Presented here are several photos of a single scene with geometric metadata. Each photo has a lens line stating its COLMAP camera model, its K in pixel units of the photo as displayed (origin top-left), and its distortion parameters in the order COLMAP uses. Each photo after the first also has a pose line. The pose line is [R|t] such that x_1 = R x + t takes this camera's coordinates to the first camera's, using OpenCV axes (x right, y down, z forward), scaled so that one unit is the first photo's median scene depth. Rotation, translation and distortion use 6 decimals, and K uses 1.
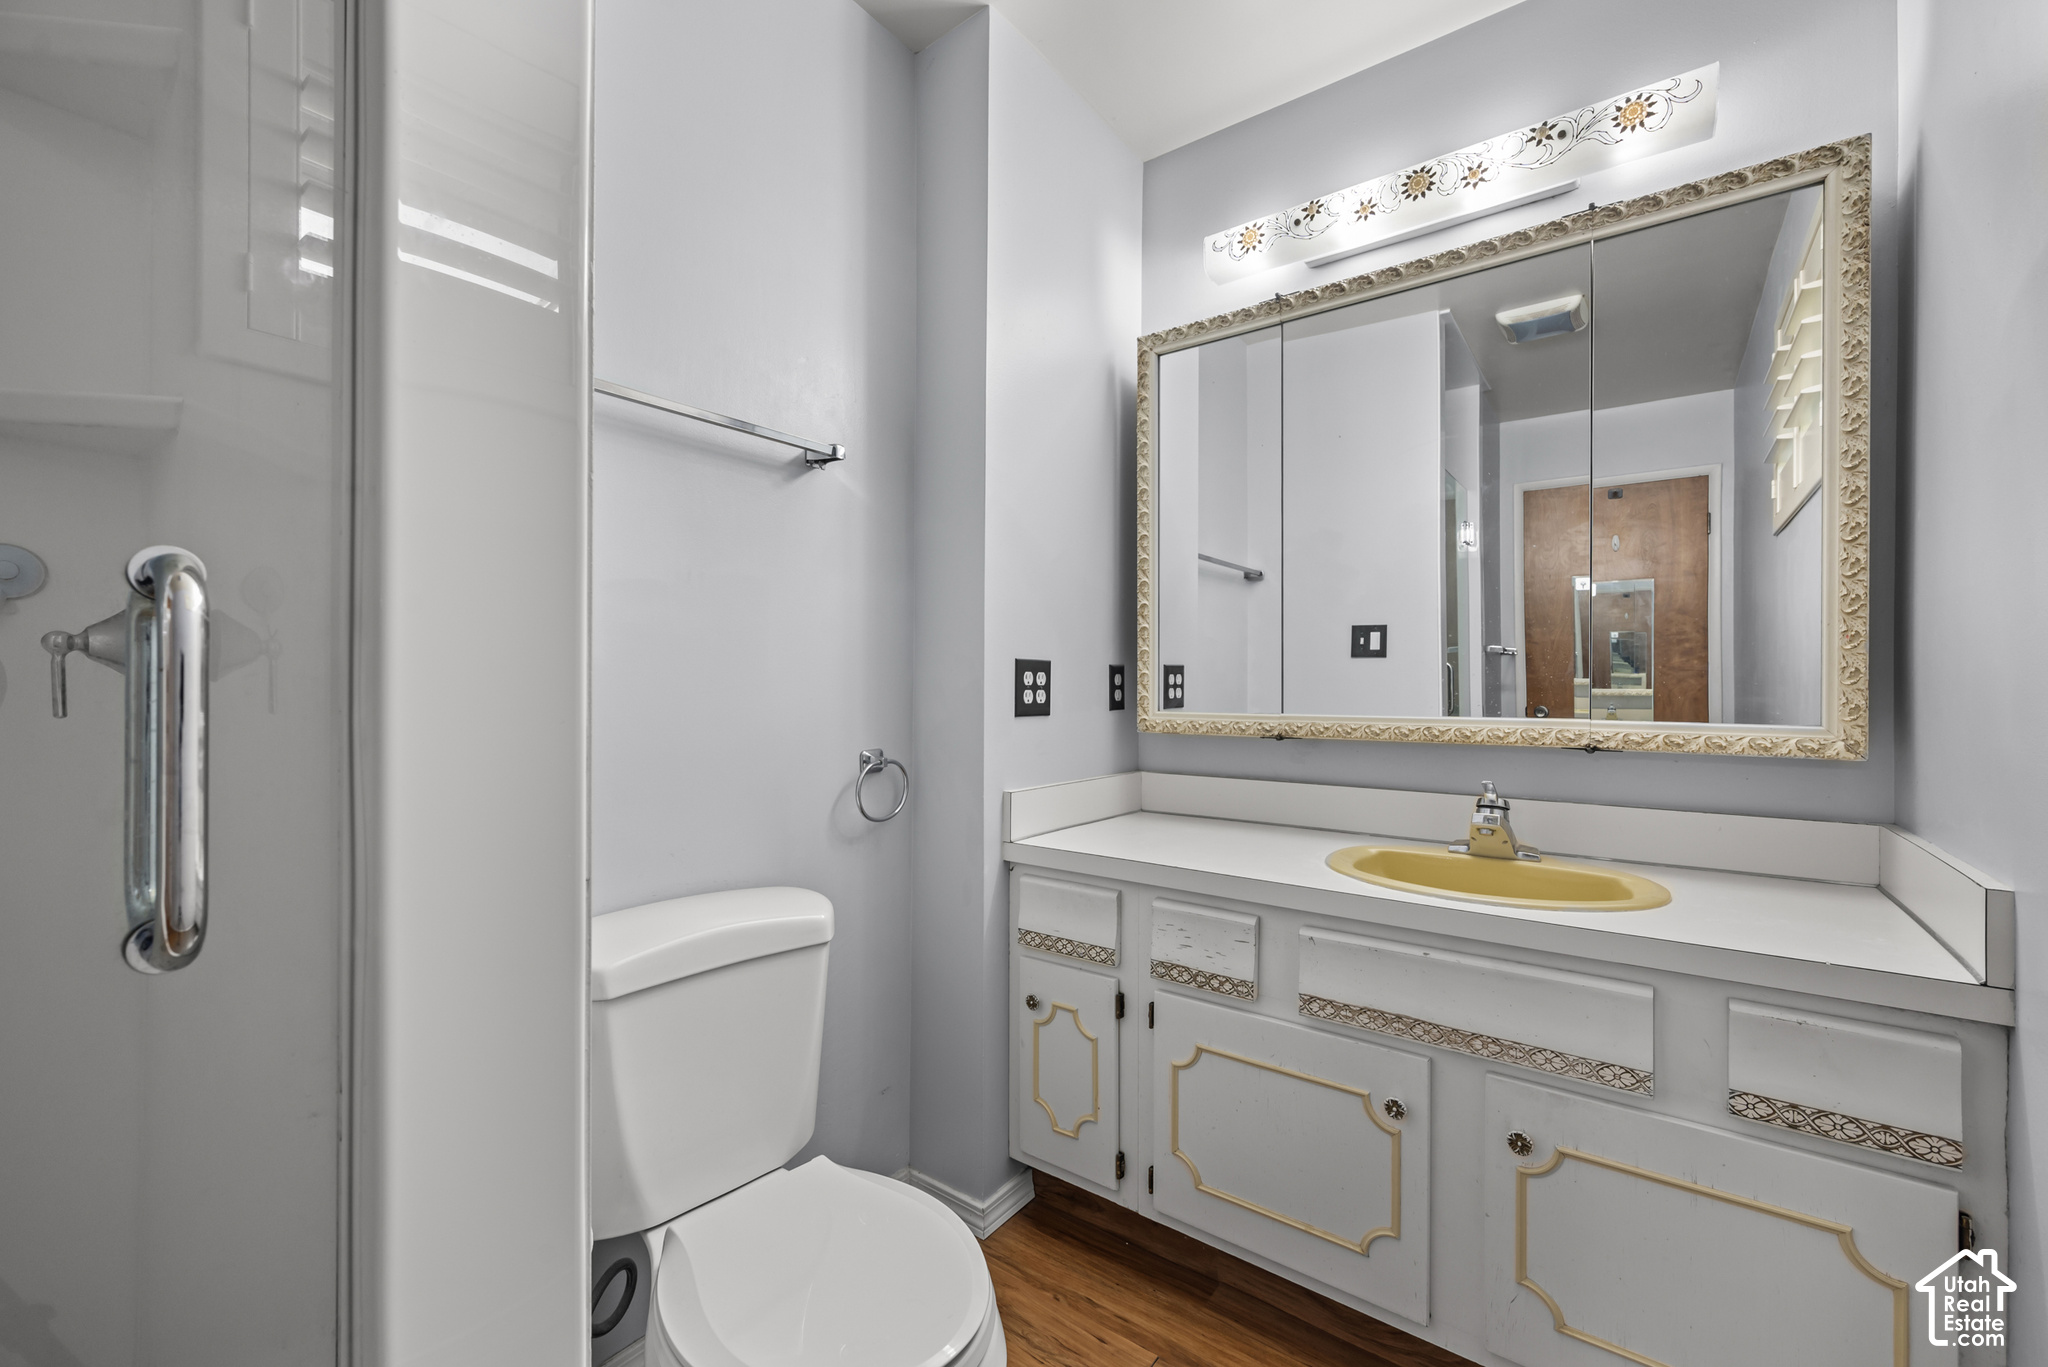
lens RADIAL K [[829.4, 0, 1033.9], [0, 829.4, 681.2], [0, 0, 1]] dist [-0.003137, -0.000162]
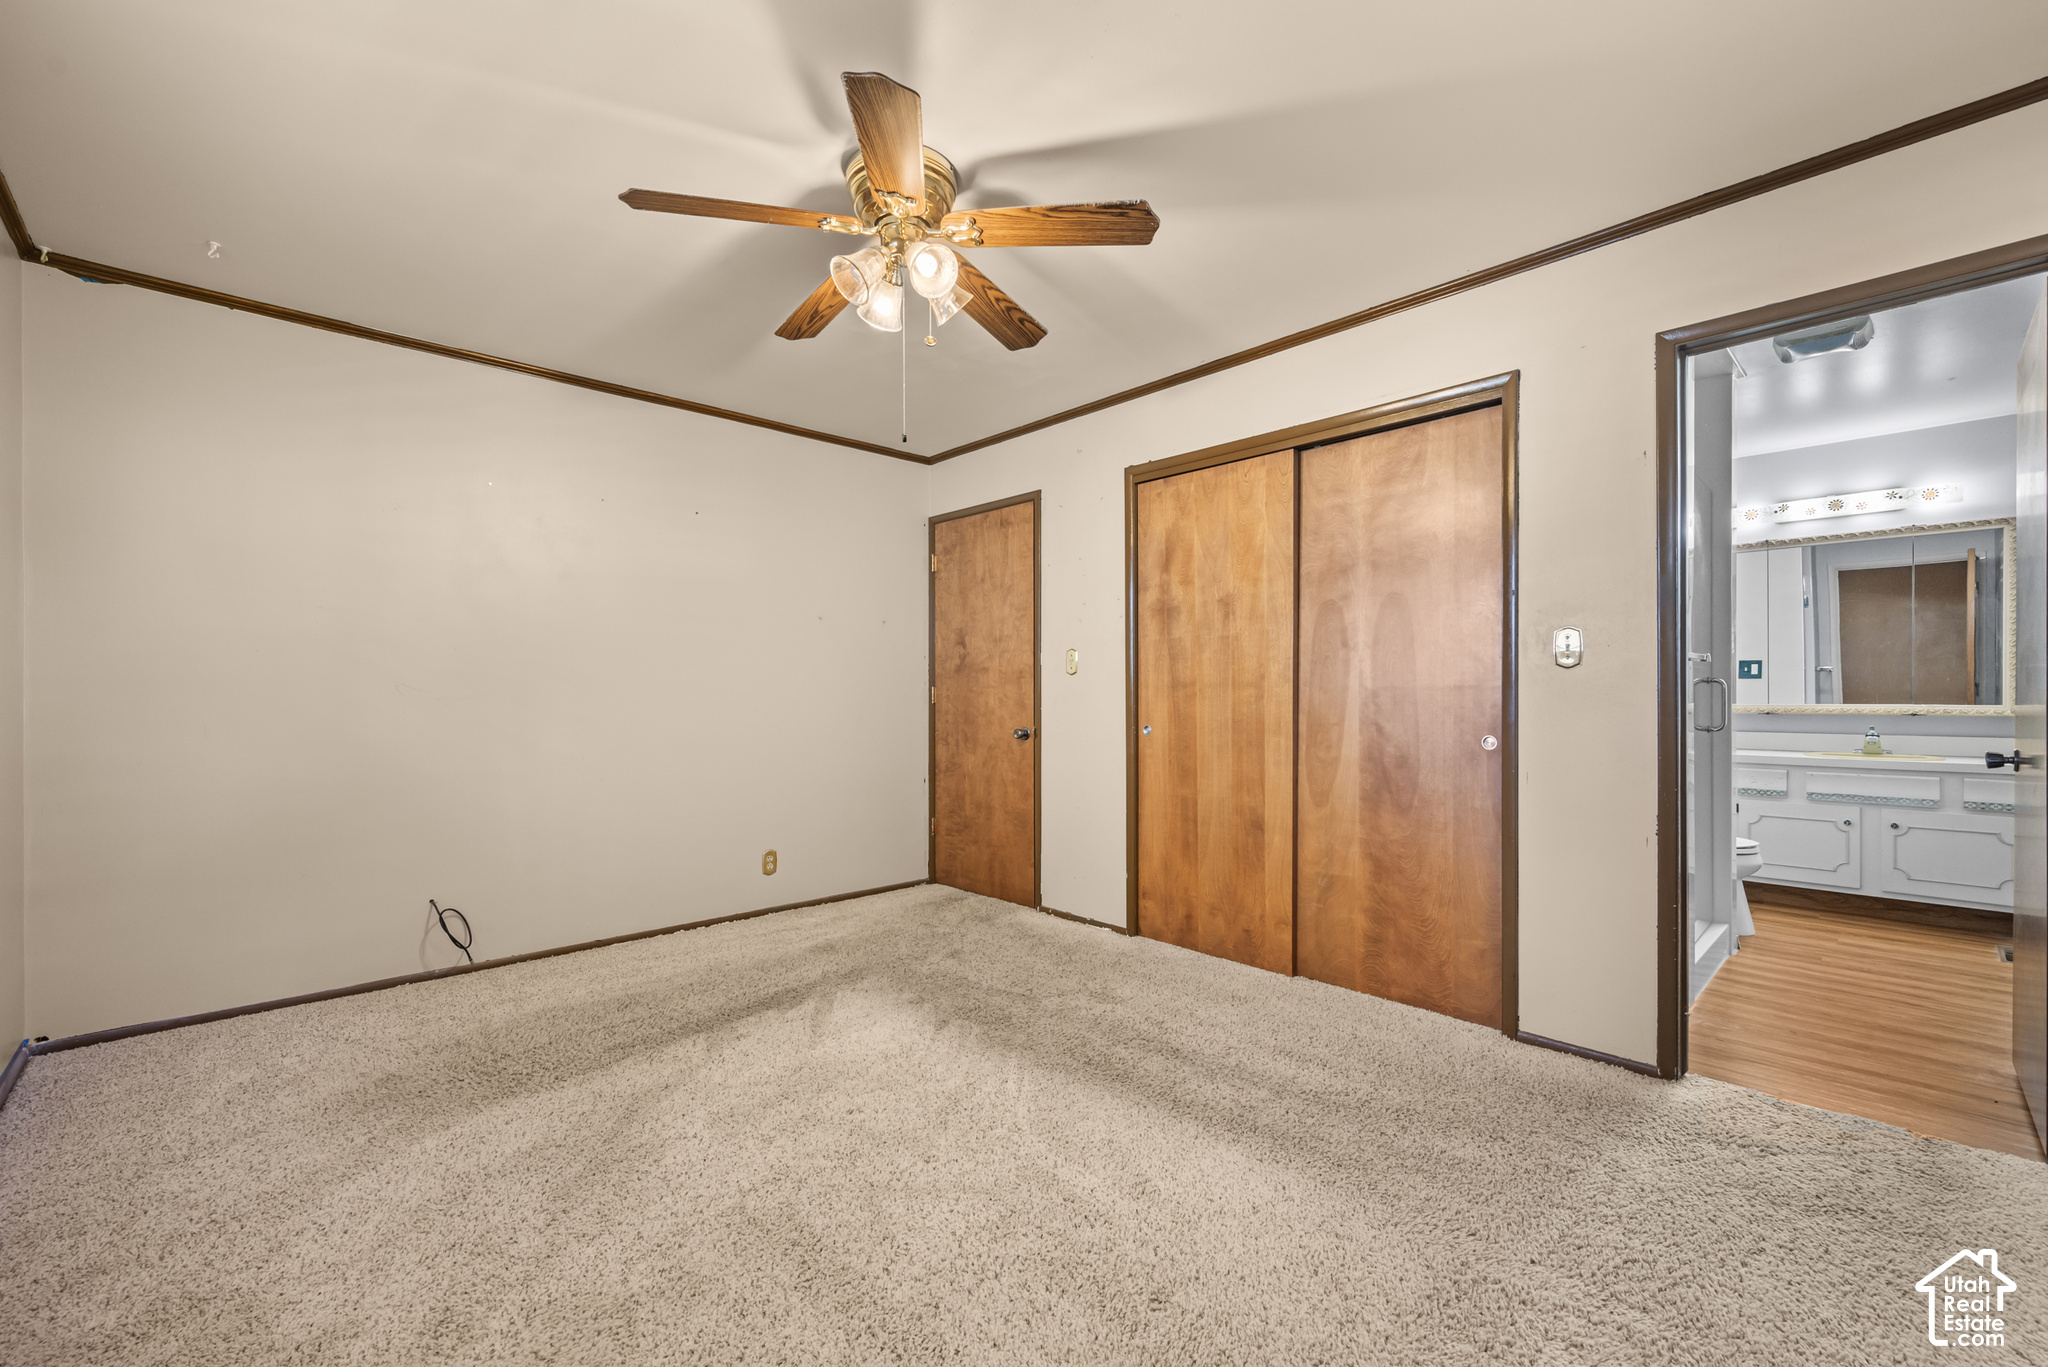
lens RADIAL K [[879.2, 0, 1015.9], [0, 879.2, 689.1], [0, 0, 1]] dist [0.001494, -0.000634]
pose [[0.987150, -0.003543, -0.159759, -1.963977], [0.002756, 0.999983, -0.005146, -0.000860], [0.159774, 0.004640, 0.987143, -2.580666]]
